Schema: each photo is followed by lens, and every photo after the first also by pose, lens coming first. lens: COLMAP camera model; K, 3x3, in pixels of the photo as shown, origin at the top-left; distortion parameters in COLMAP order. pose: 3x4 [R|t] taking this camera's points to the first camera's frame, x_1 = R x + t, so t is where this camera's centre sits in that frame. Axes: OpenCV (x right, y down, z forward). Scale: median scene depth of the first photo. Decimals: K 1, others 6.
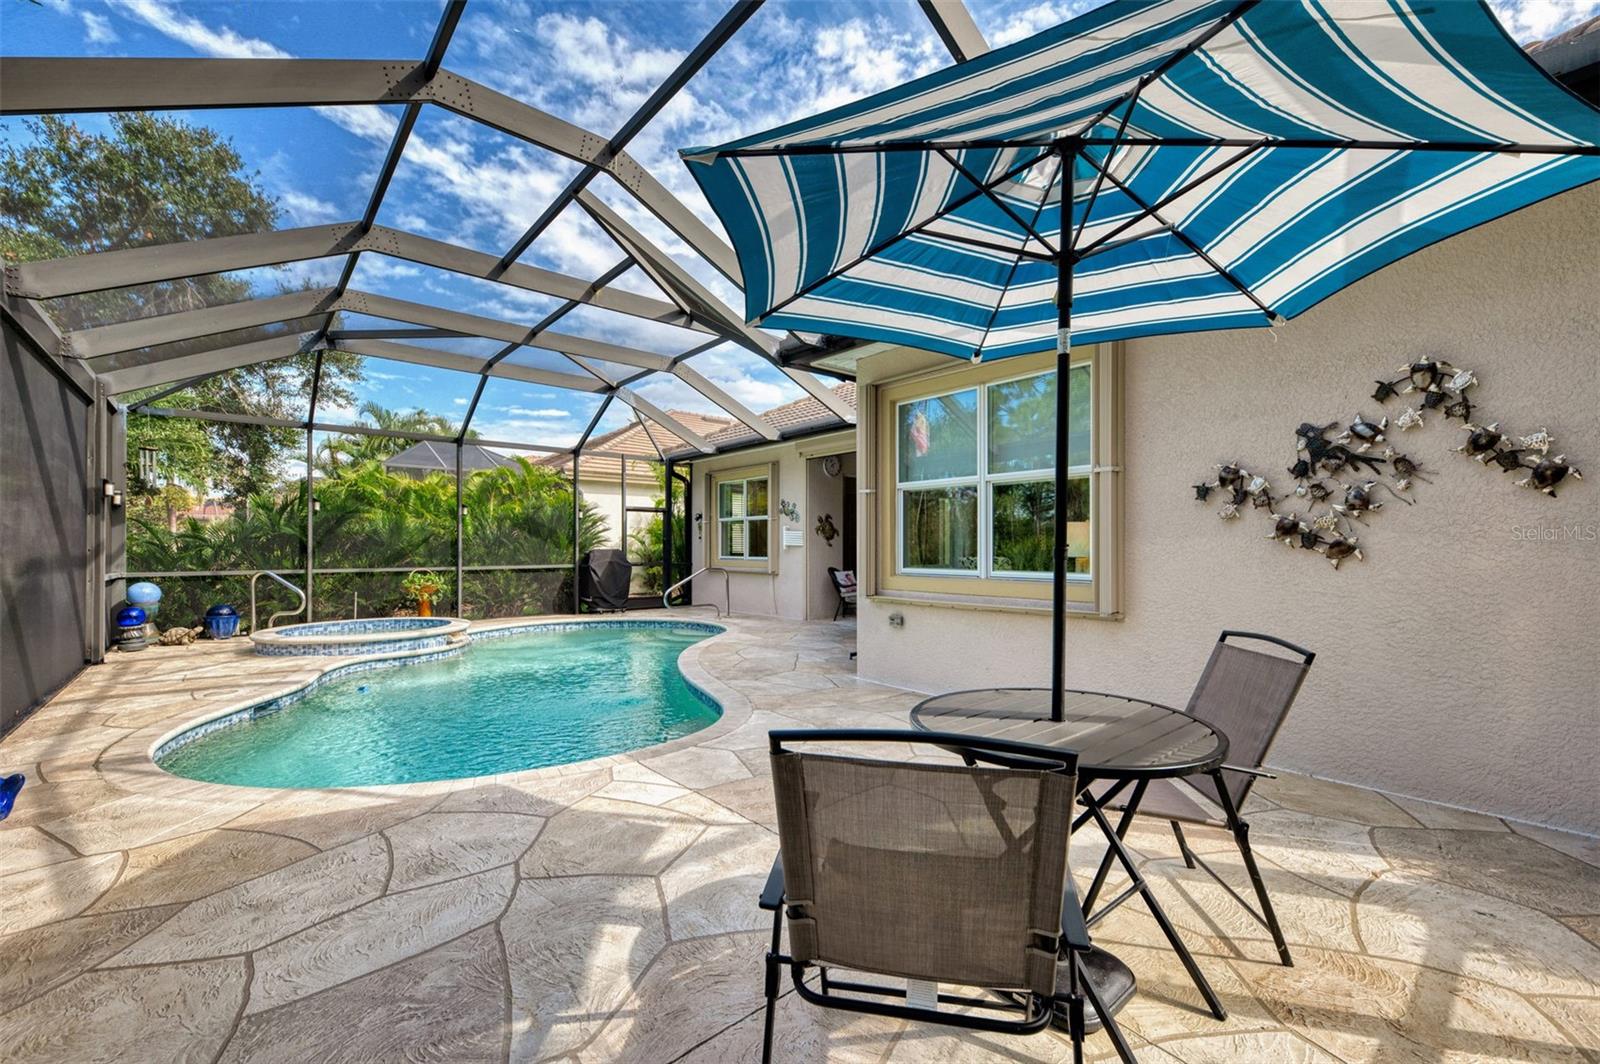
lens RADIAL K [[649.8, 0, 790.9], [0, 649.8, 542.4], [0, 0, 1]] dist [0.010698, -0.007203]
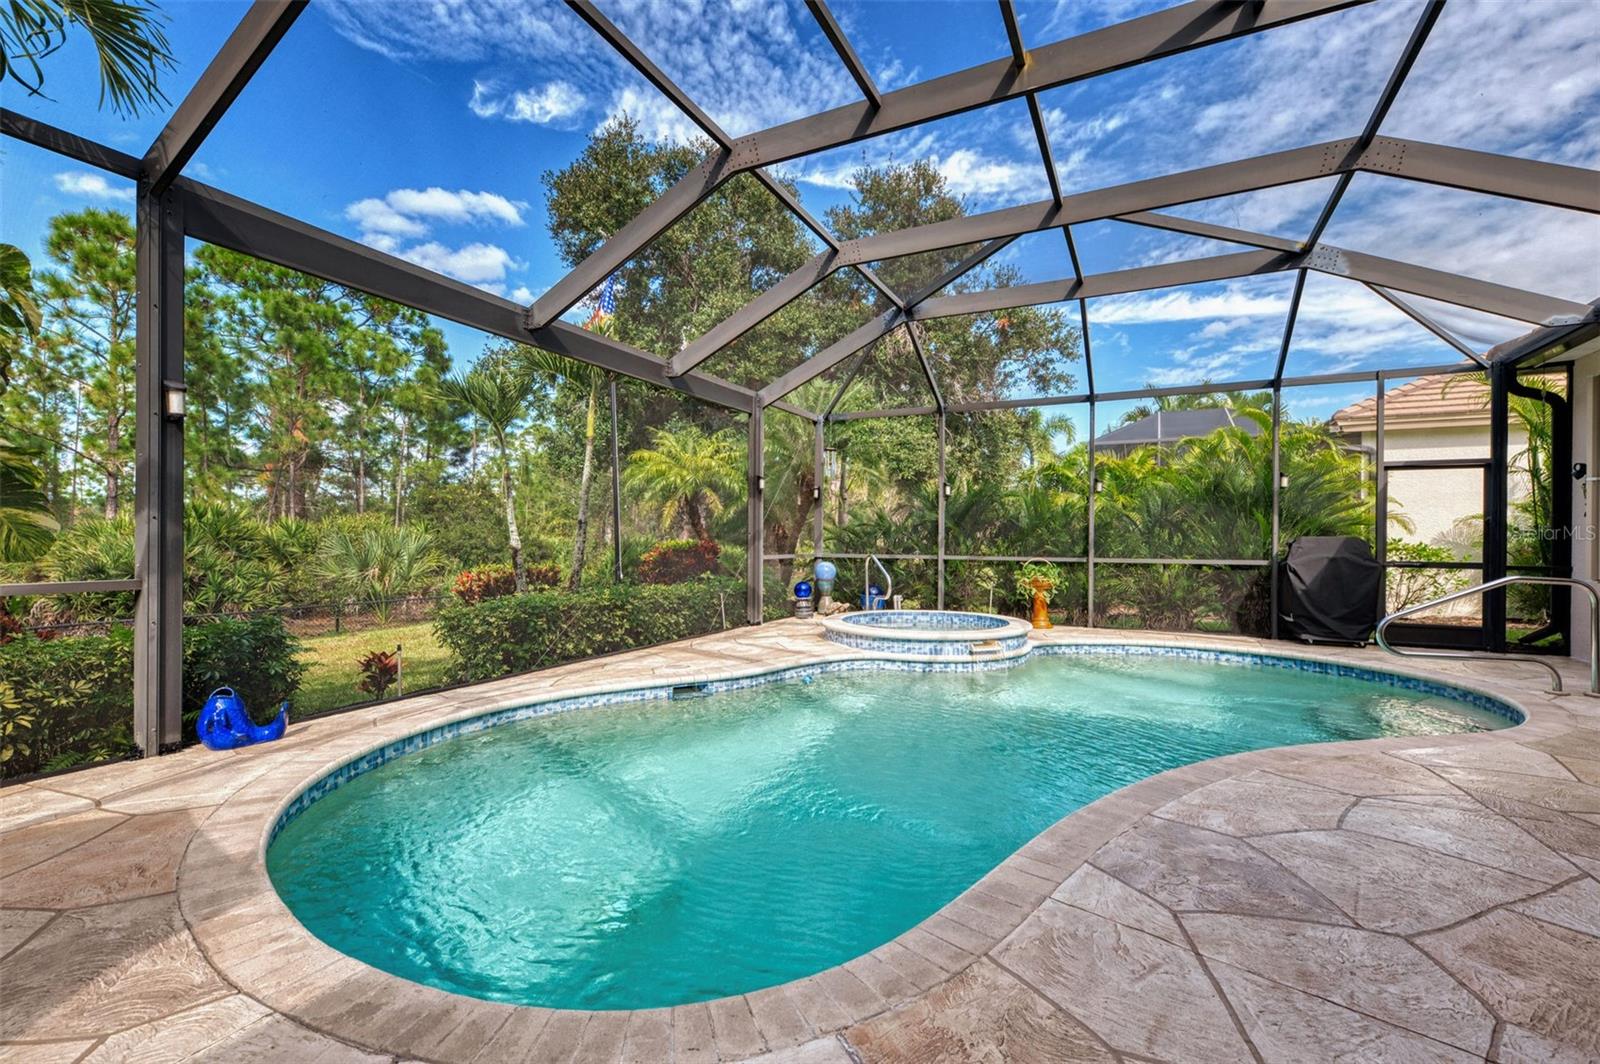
lens RADIAL K [[672.7, 0, 837.8], [0, 672.7, 538.9], [0, 0, 1]] dist [0.012042, 0.000037]
pose [[0.415999, 0.004174, -0.909355, 0.118774], [-0.000436, 0.999990, 0.004391, 0.012325], [0.909365, -0.001430, 0.415997, 0.441347]]
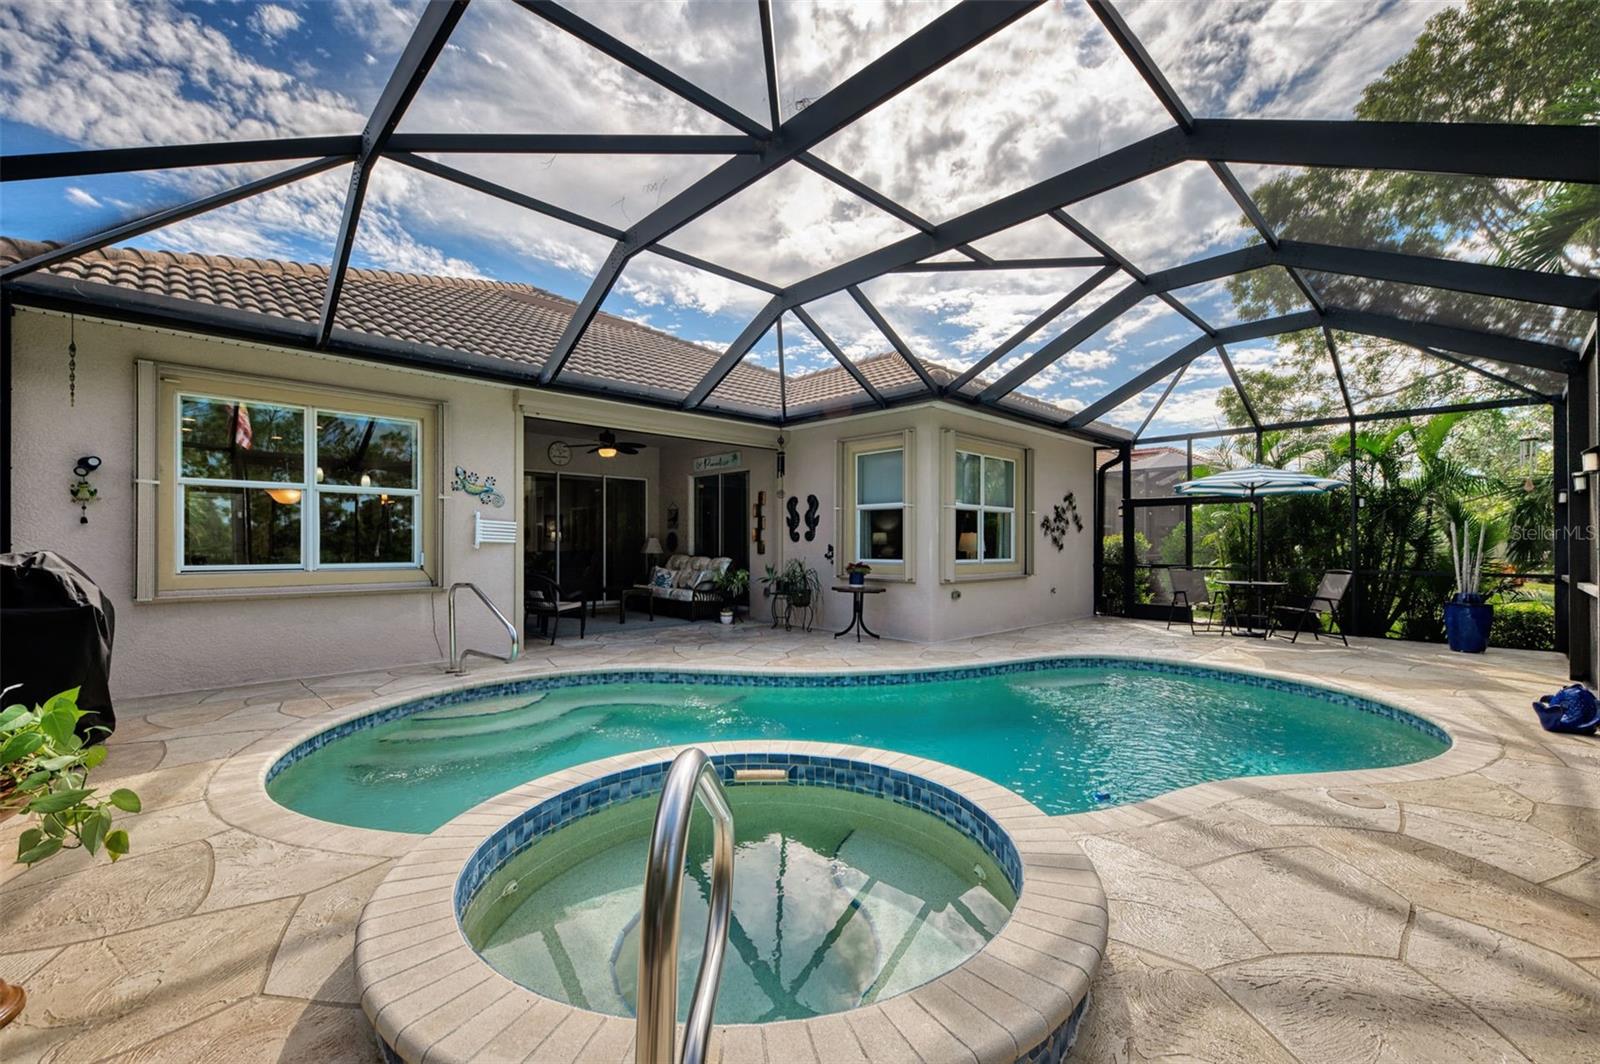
lens RADIAL K [[649.8, 0, 790.9], [0, 649.8, 542.4], [0, 0, 1]] dist [0.010698, -0.007203]
pose [[-0.056148, 0.012455, 0.998345, -0.792642], [-0.005488, 0.999903, -0.012783, 0.012907], [-0.998407, -0.006197, -0.056074, 0.893652]]
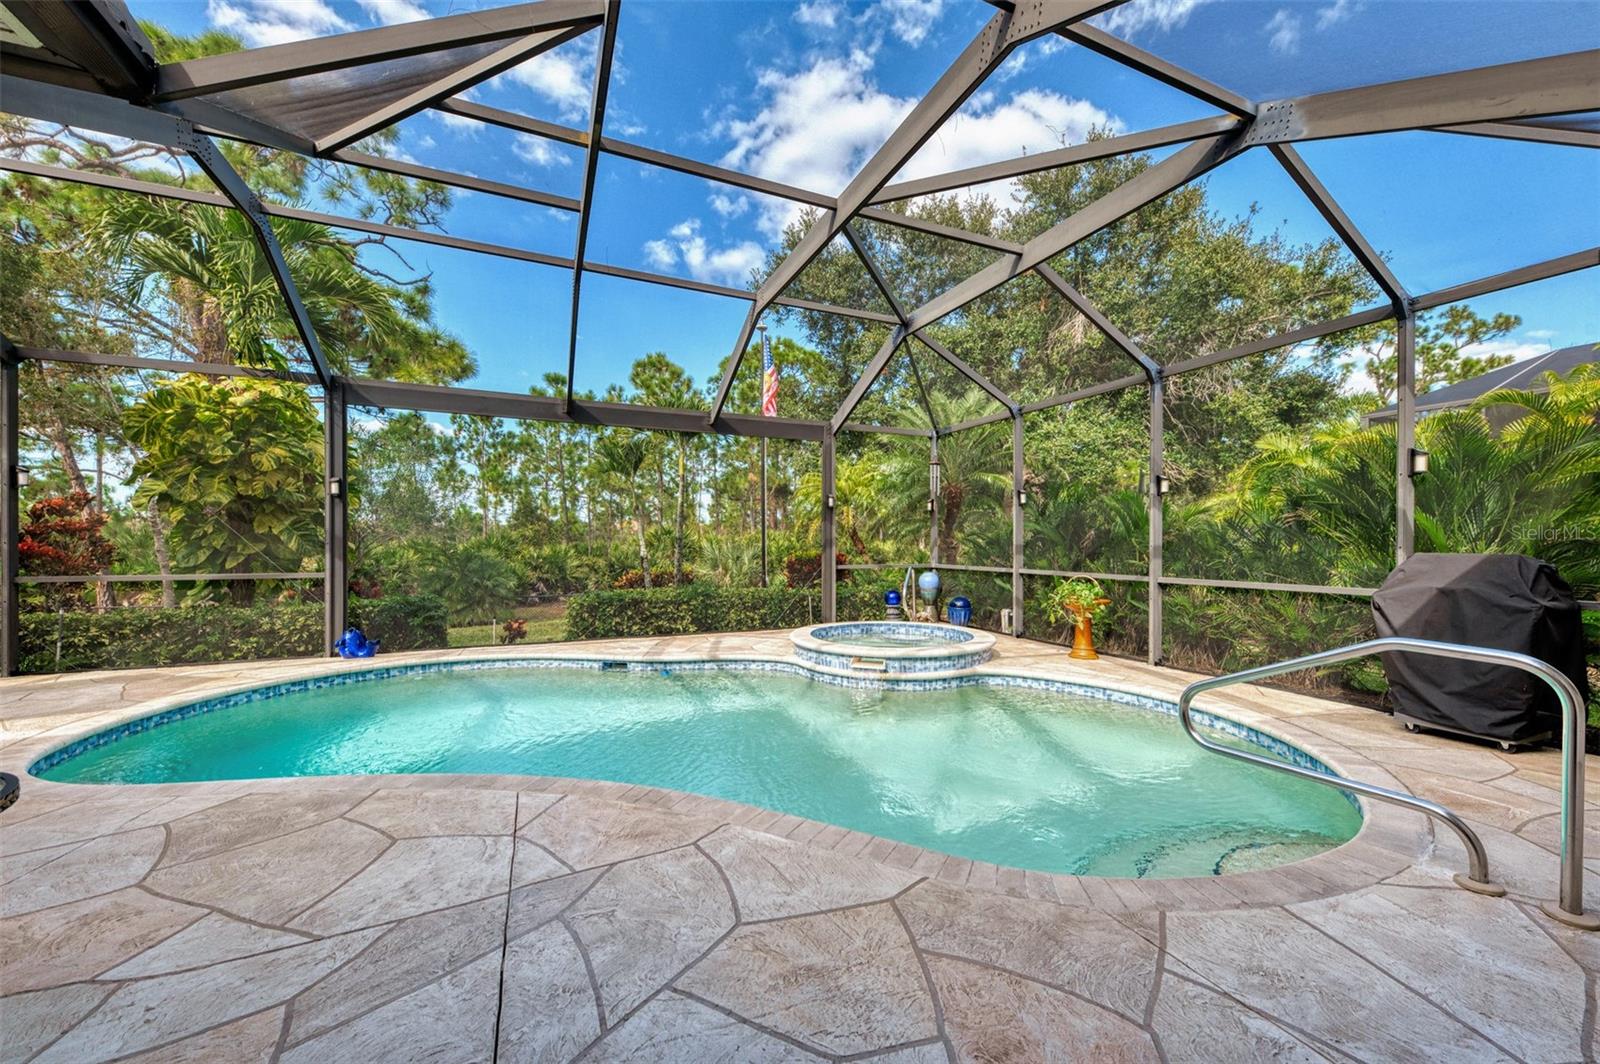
lens RADIAL K [[623.7, 0, 842.1], [0, 623.7, 541.2], [0, 0, 1]] dist [0.002978, 0.000125]
pose [[-0.261245, -0.000655, -0.965272, 0.163161], [0.003023, 0.999994, -0.001497, 0.003495], [0.965268, -0.003309, -0.261241, 1.001564]]
